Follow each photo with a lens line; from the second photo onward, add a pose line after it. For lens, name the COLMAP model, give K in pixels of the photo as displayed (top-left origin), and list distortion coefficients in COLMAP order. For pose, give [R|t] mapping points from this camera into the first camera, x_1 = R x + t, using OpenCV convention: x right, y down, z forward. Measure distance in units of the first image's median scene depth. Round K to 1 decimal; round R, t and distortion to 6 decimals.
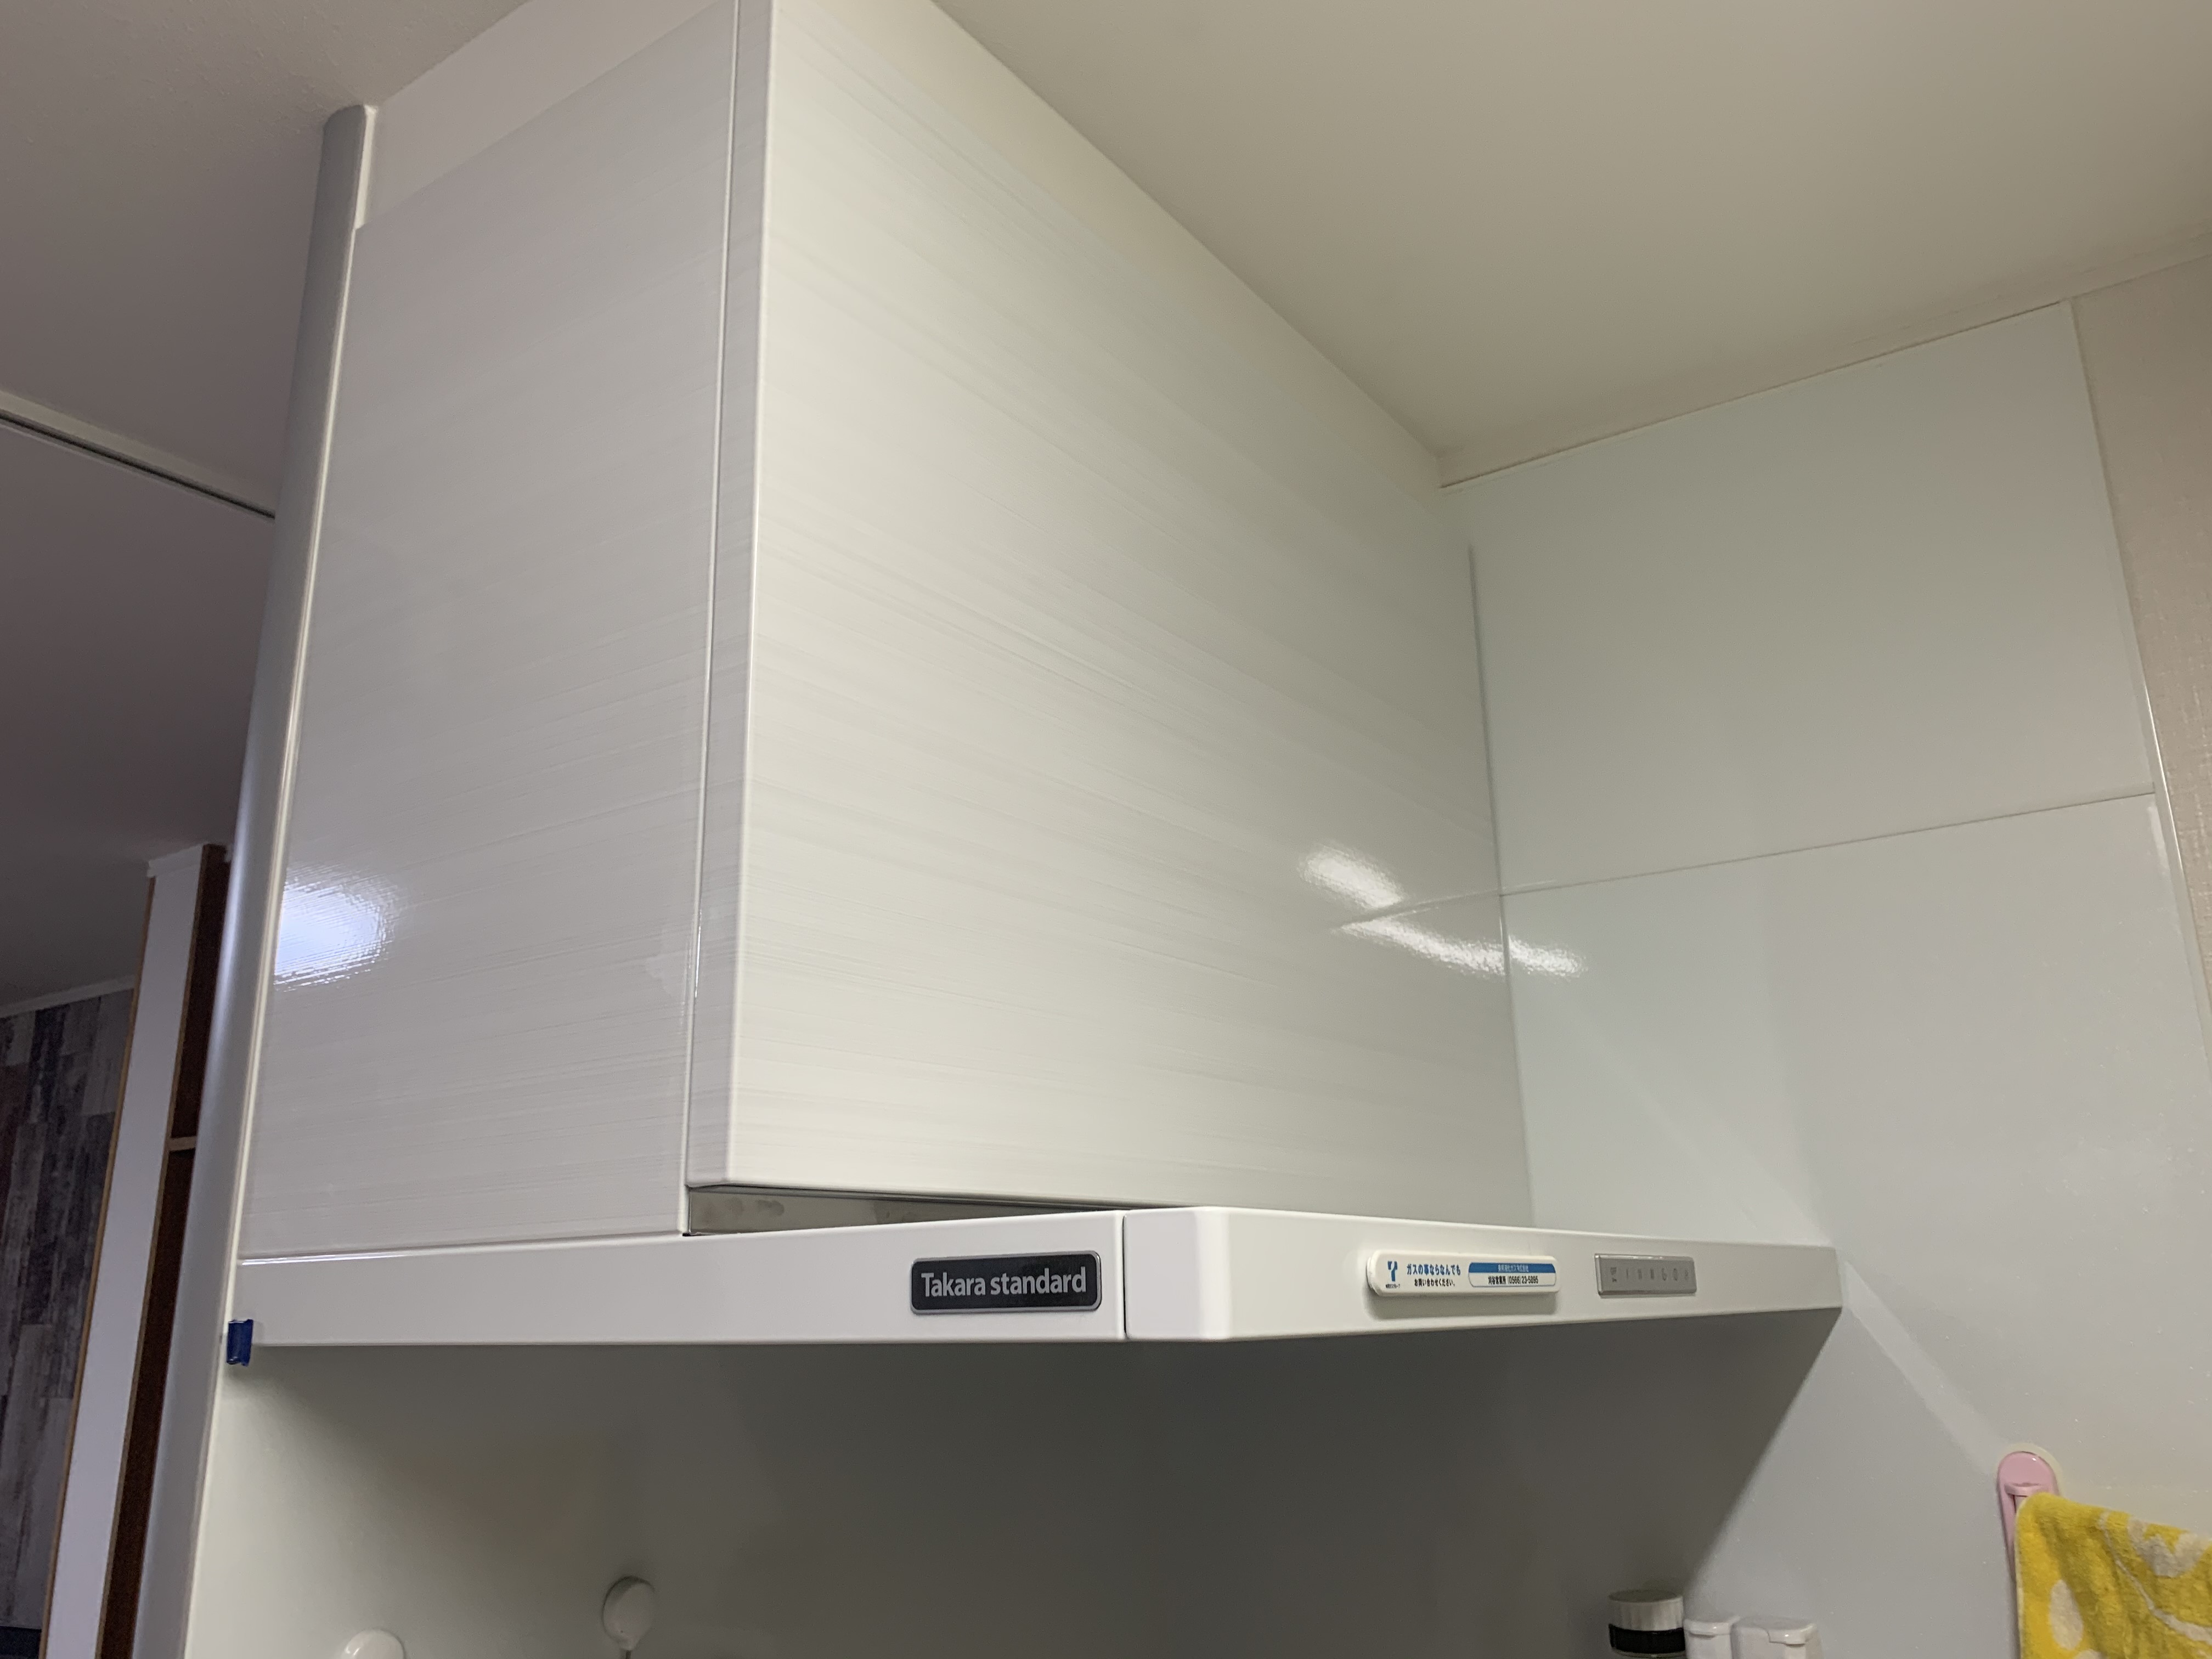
lens RADIAL K [[1694.4, 0, 1106.0], [0, 1694.4, 829.5], [0, 0, 1]] dist [0.005550, -0.000106]
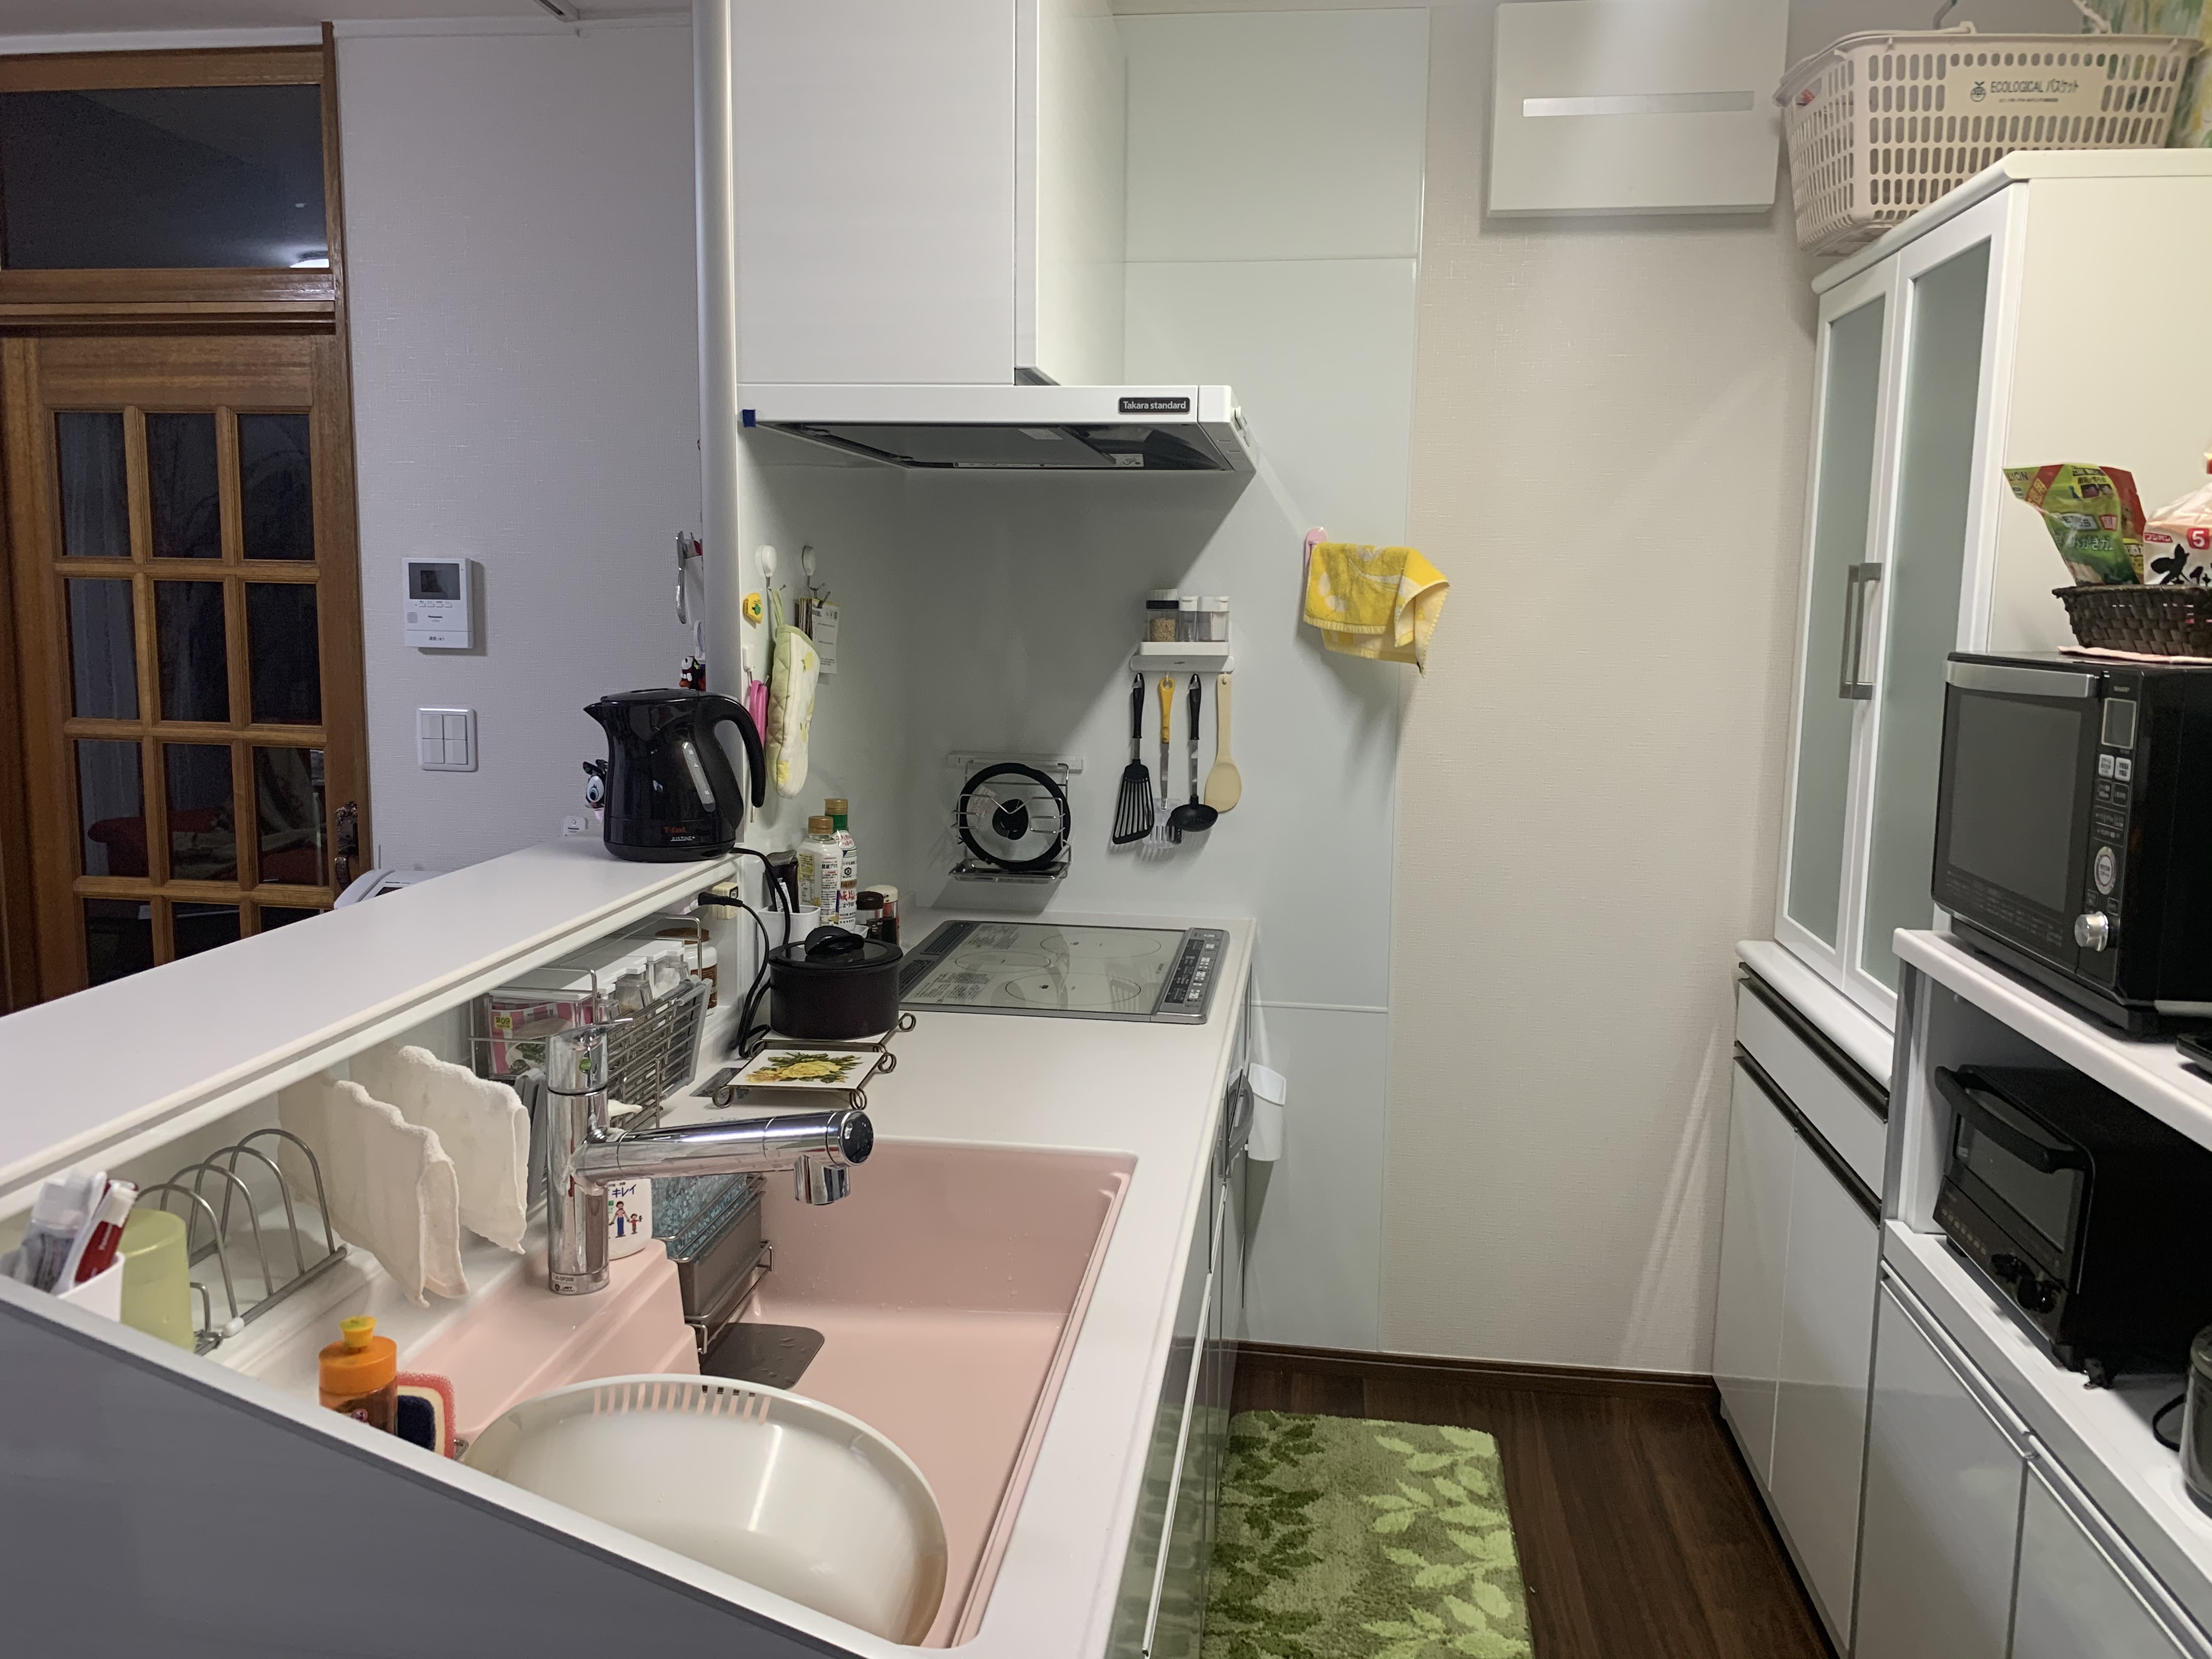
lens RADIAL K [[1694.4, 0, 1106.0], [0, 1694.4, 829.5], [0, 0, 1]] dist [0.005550, -0.000106]
pose [[0.883337, -0.035366, 0.467402, -1.556969], [-0.157693, 0.916607, 0.367376, -0.160528], [-0.441416, -0.398223, 0.804096, -1.775902]]
